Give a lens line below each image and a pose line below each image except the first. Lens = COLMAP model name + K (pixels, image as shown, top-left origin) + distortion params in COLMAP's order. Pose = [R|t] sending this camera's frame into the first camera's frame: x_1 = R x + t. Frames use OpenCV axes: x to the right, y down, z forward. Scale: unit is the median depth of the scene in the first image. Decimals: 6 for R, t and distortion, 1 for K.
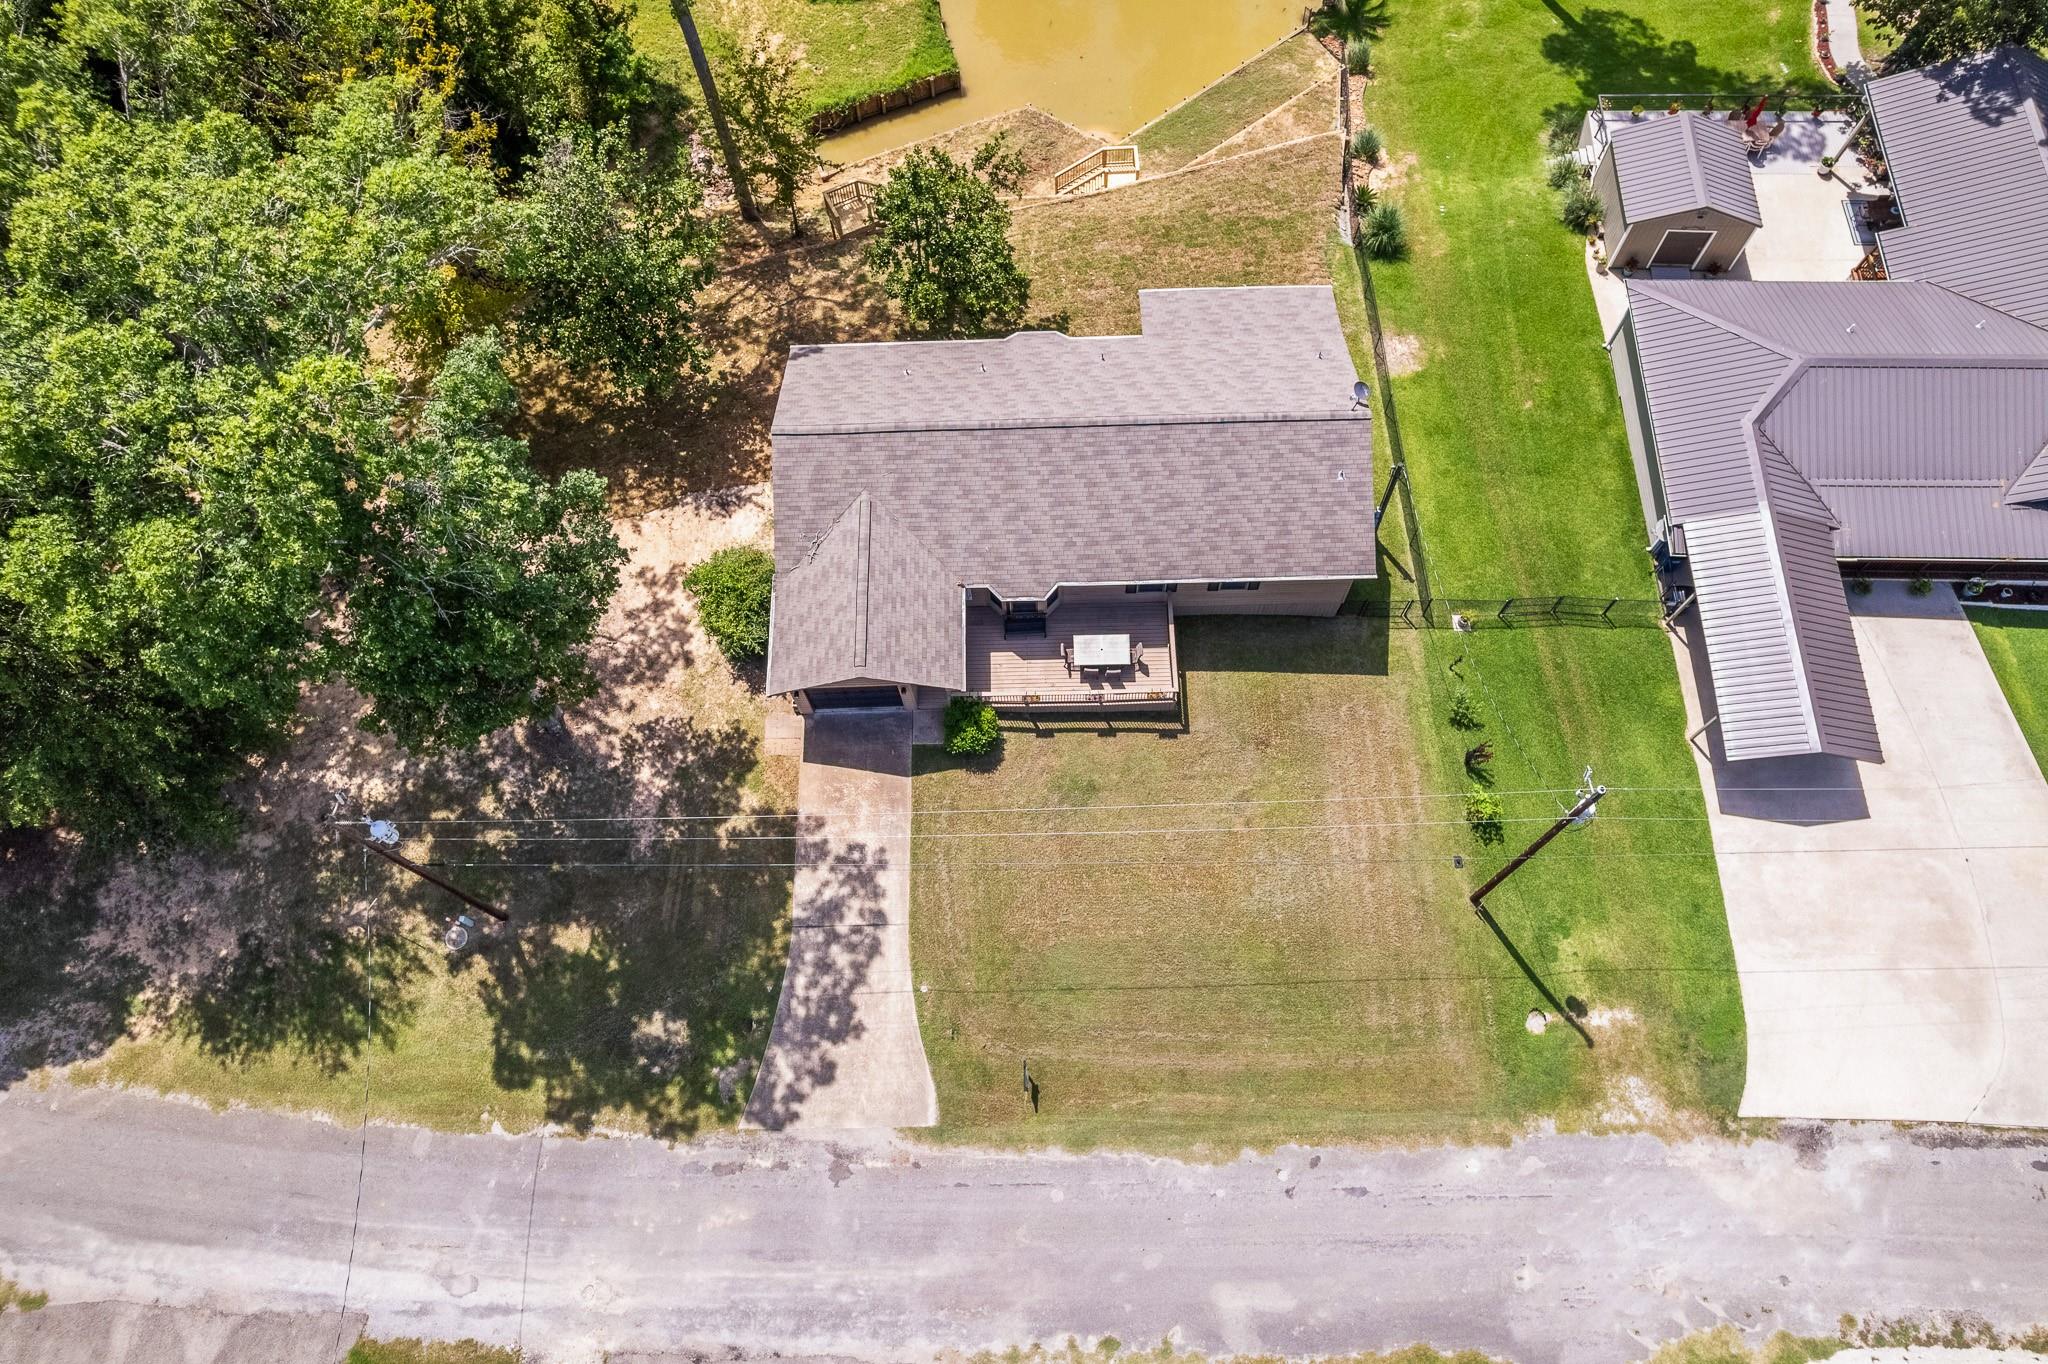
lens RADIAL K [[1314.0, 0, 1016.3], [0, 1314.0, 678.2], [0, 0, 1]] dist [-0.068050, 0.057826]
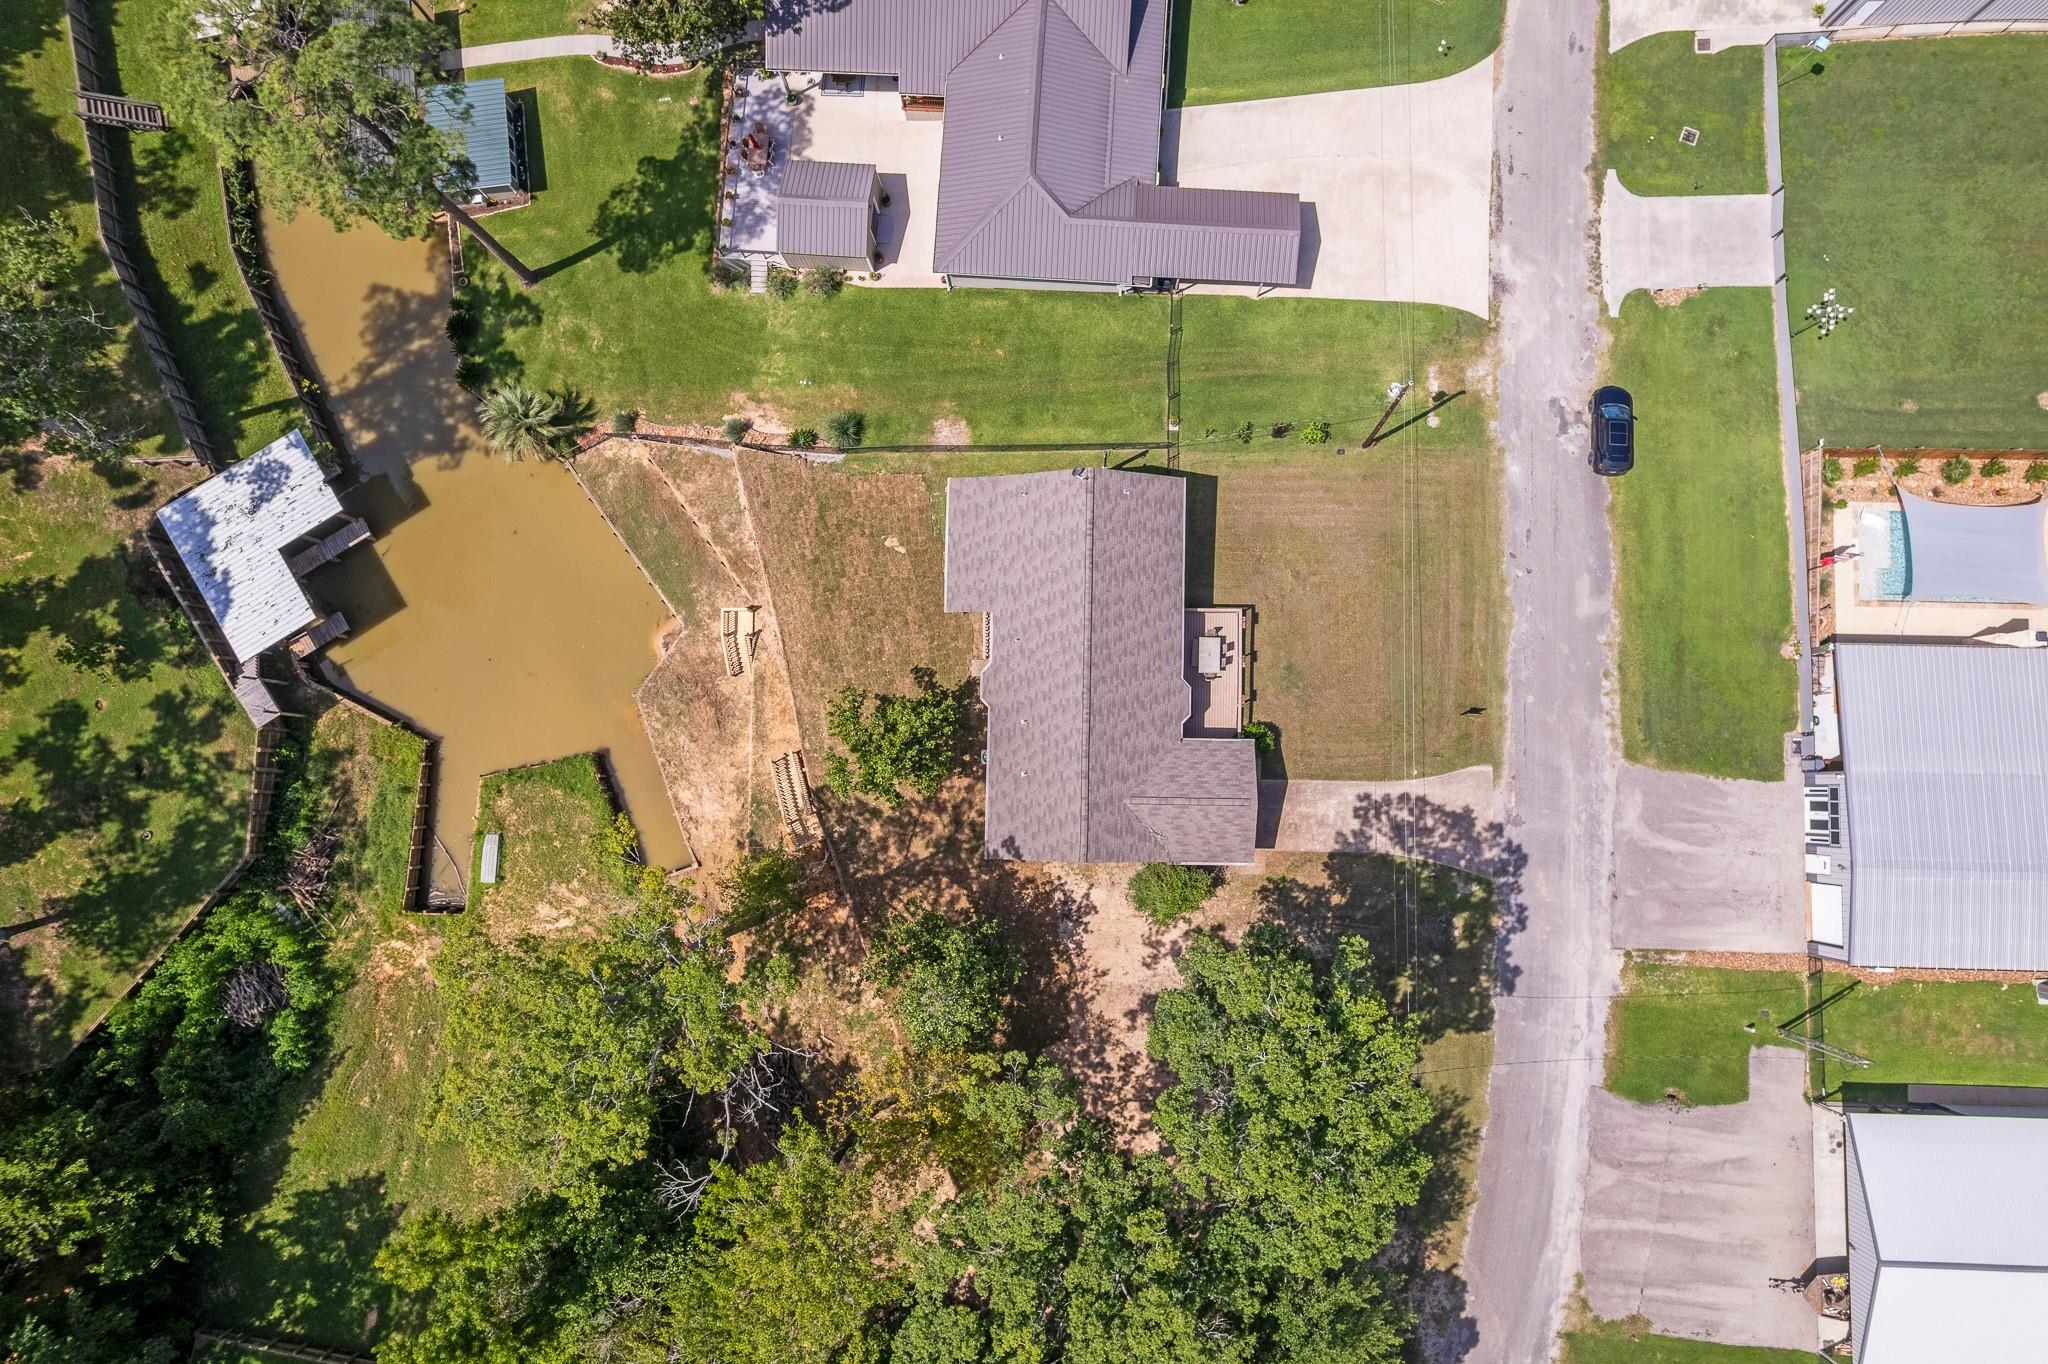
lens RADIAL K [[1314.0, 0, 1016.1], [0, 1314.0, 701.2], [0, 0, 1]] dist [-0.068050, 0.057826]
pose [[0.032992, -0.994554, 0.098860, -0.158404], [0.932154, 0.066303, 0.355939, -0.829895], [-0.360555, 0.080410, 0.929265, -0.378962]]
